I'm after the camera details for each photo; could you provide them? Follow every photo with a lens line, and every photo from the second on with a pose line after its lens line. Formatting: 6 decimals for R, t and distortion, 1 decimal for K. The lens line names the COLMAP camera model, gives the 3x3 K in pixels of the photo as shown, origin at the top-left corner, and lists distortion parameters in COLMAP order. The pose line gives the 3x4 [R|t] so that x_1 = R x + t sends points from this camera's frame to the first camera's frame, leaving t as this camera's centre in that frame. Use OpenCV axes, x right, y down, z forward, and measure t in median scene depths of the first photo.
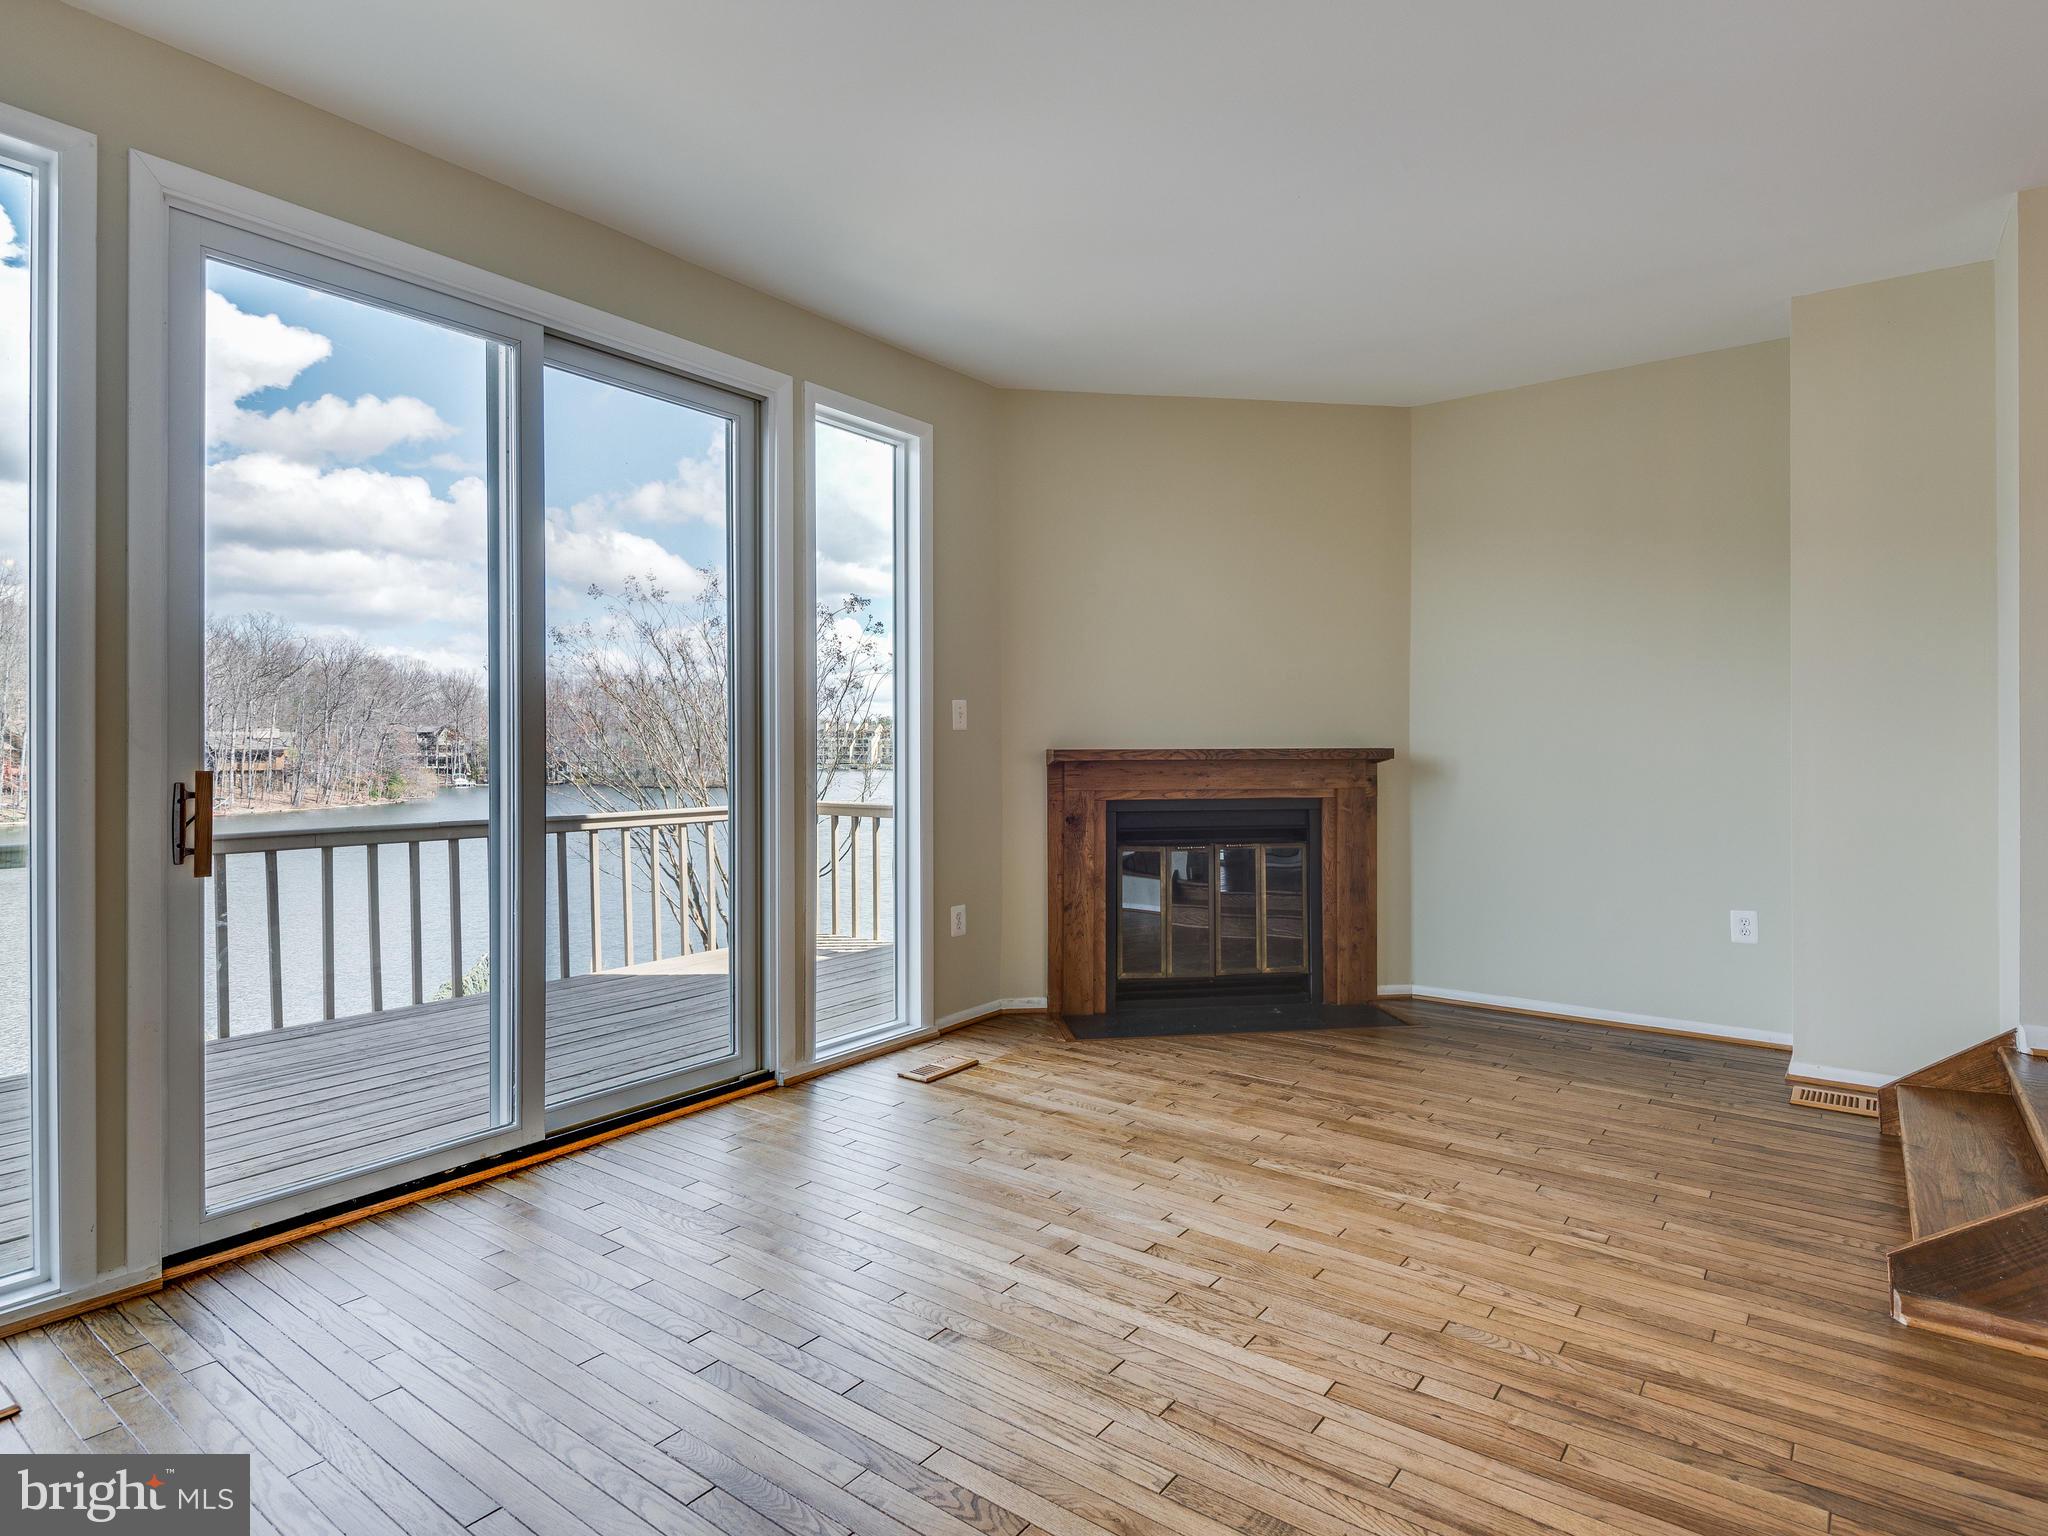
lens RADIAL K [[1089.1, 0, 1032.8], [0, 1089.1, 753.3], [0, 0, 1]] dist [0.023758, -0.028111]
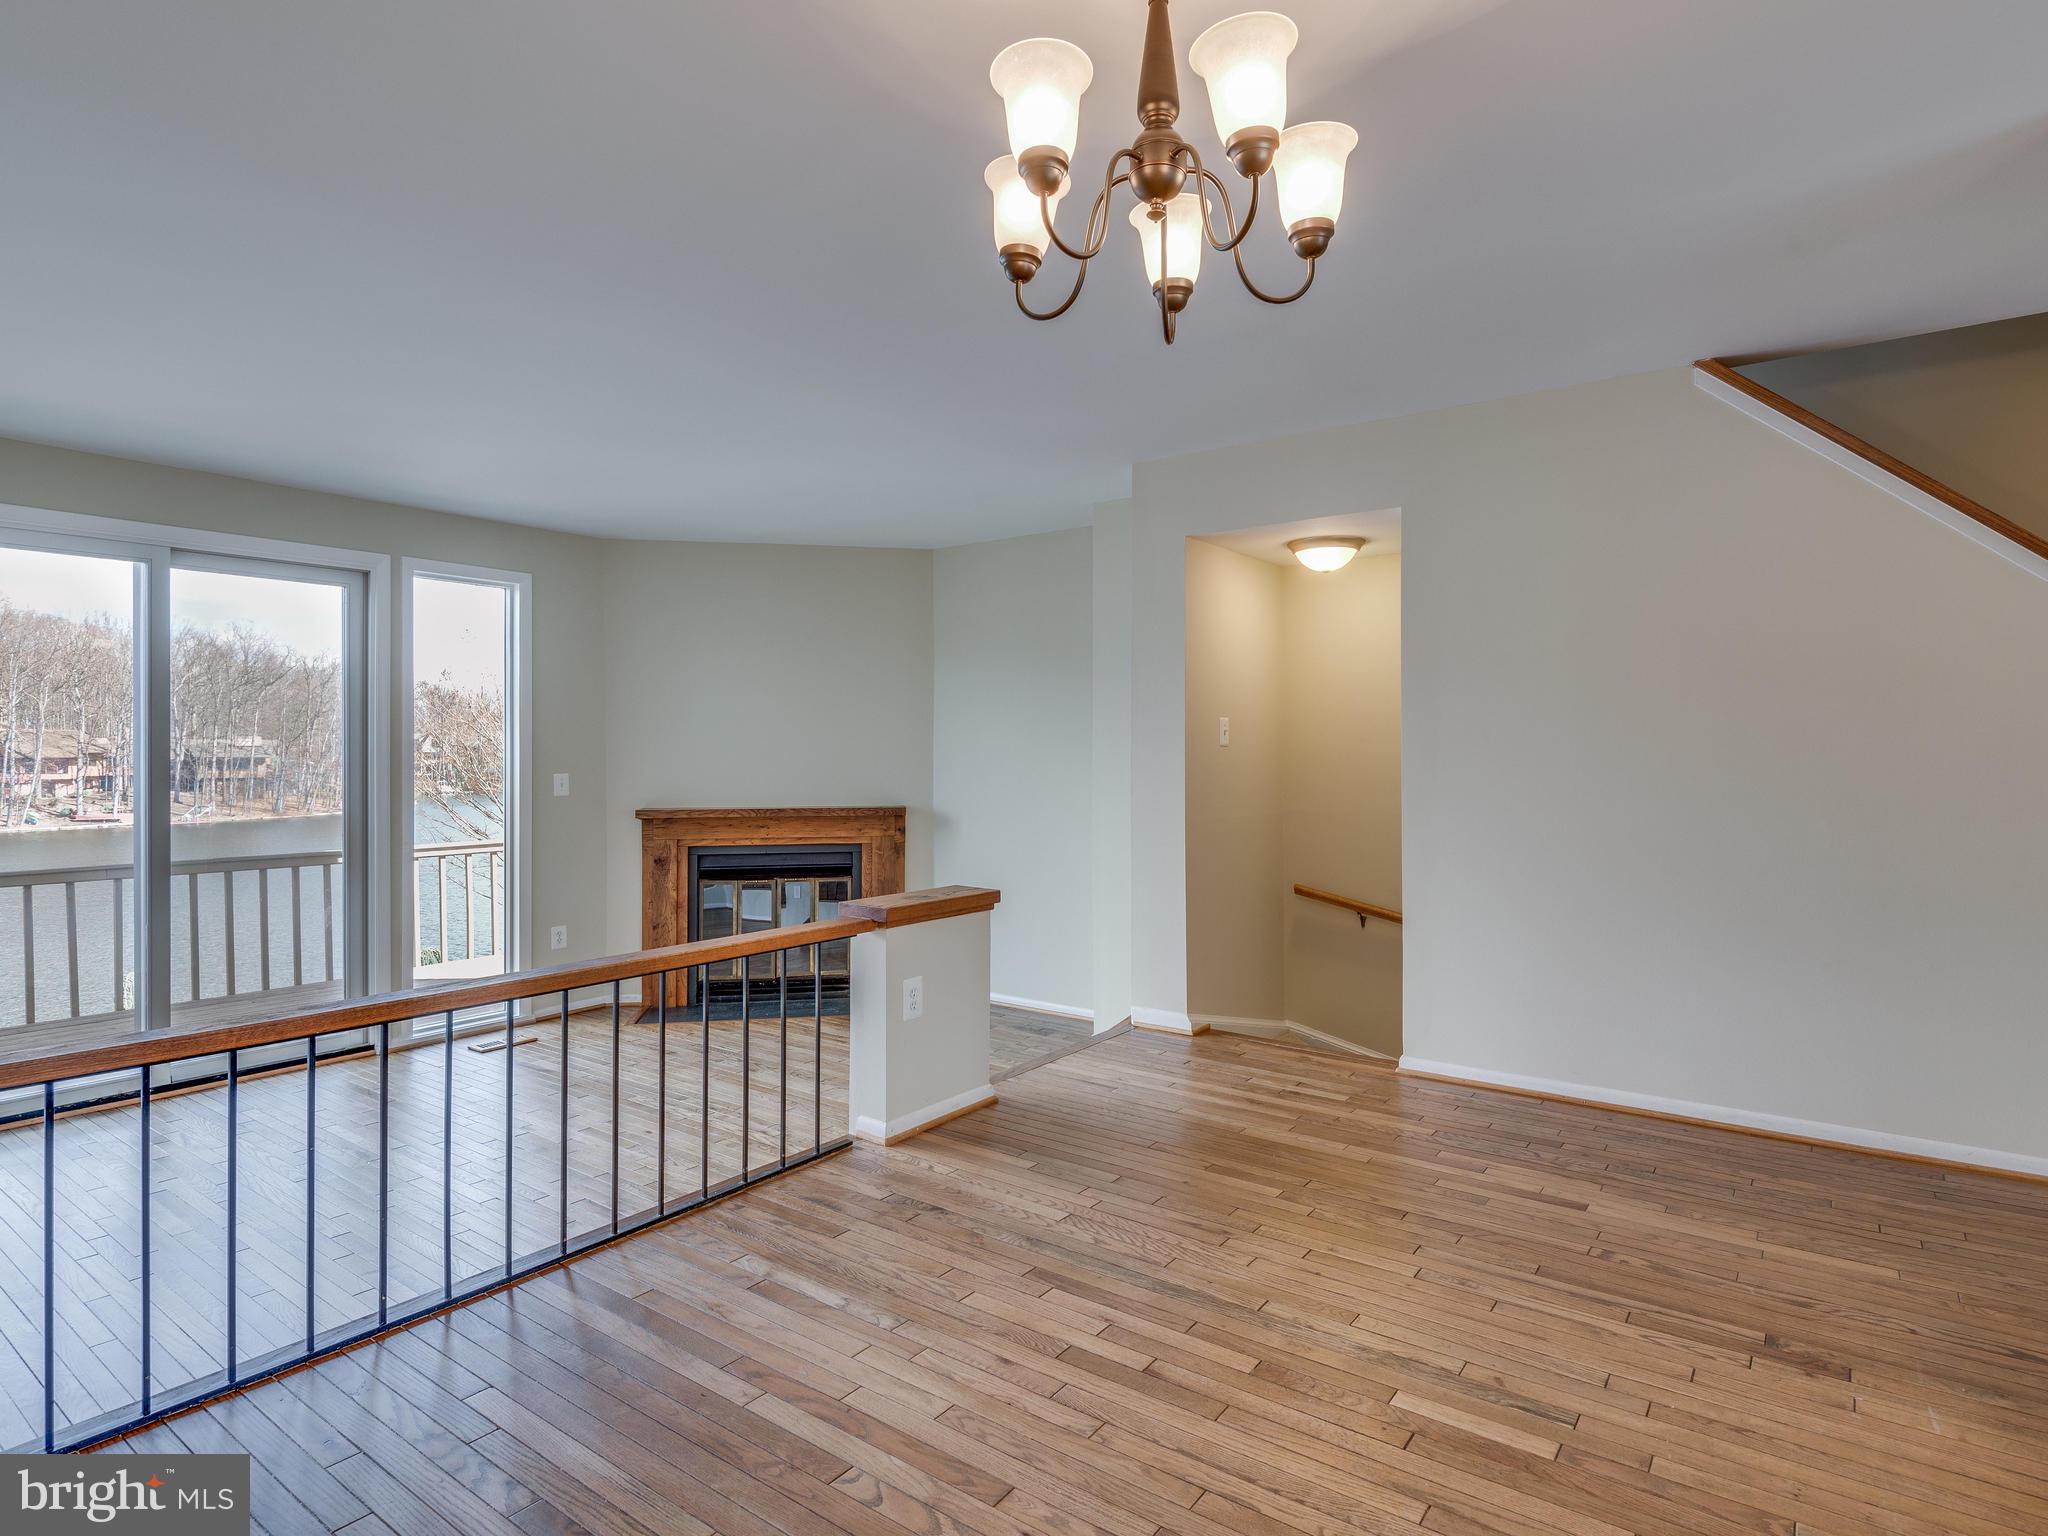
lens RADIAL K [[1083.5, 0, 1032.8], [0, 1083.5, 751.7], [0, 0, 1]] dist [0.020787, -0.025118]
pose [[0.999926, 0.002421, 0.011927, 0.467554], [-0.002309, 0.999953, -0.009460, -0.060311], [-0.011950, 0.009432, 0.999884, -0.331163]]
